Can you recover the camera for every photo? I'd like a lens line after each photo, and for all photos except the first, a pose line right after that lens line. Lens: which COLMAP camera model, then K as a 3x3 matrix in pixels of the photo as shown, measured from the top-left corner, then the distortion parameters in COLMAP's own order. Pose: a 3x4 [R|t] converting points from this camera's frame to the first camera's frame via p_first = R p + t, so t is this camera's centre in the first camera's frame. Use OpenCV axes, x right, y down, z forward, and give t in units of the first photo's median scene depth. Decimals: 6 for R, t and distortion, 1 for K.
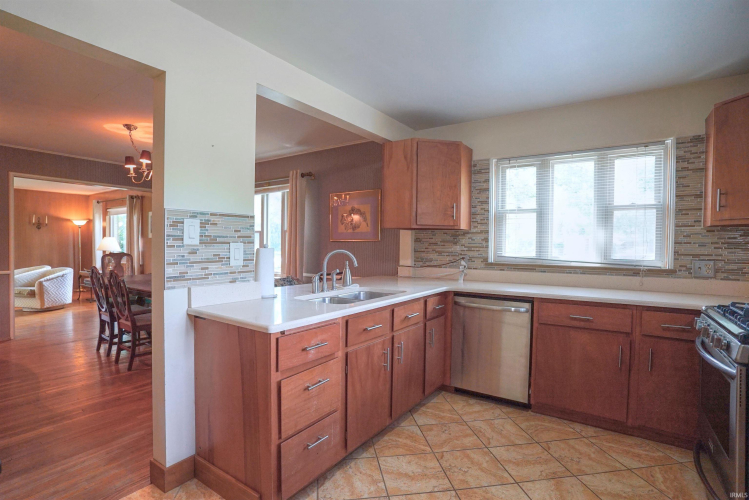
lens RADIAL K [[367.9, 0, 374.5], [0, 367.9, 250.0], [0, 0, 1]] dist [-0.076965, 0.033871]
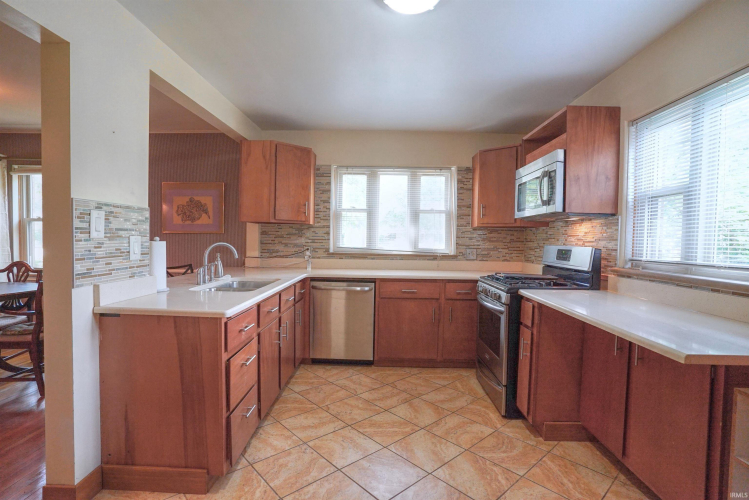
lens RADIAL K [[367.9, 0, 374.5], [0, 367.9, 250.0], [0, 0, 1]] dist [-0.076965, 0.033871]
pose [[0.836939, -0.013850, 0.547120, -0.298165], [0.000218, 0.999688, 0.024973, -0.005277], [-0.547296, -0.020782, 0.836681, -0.108834]]
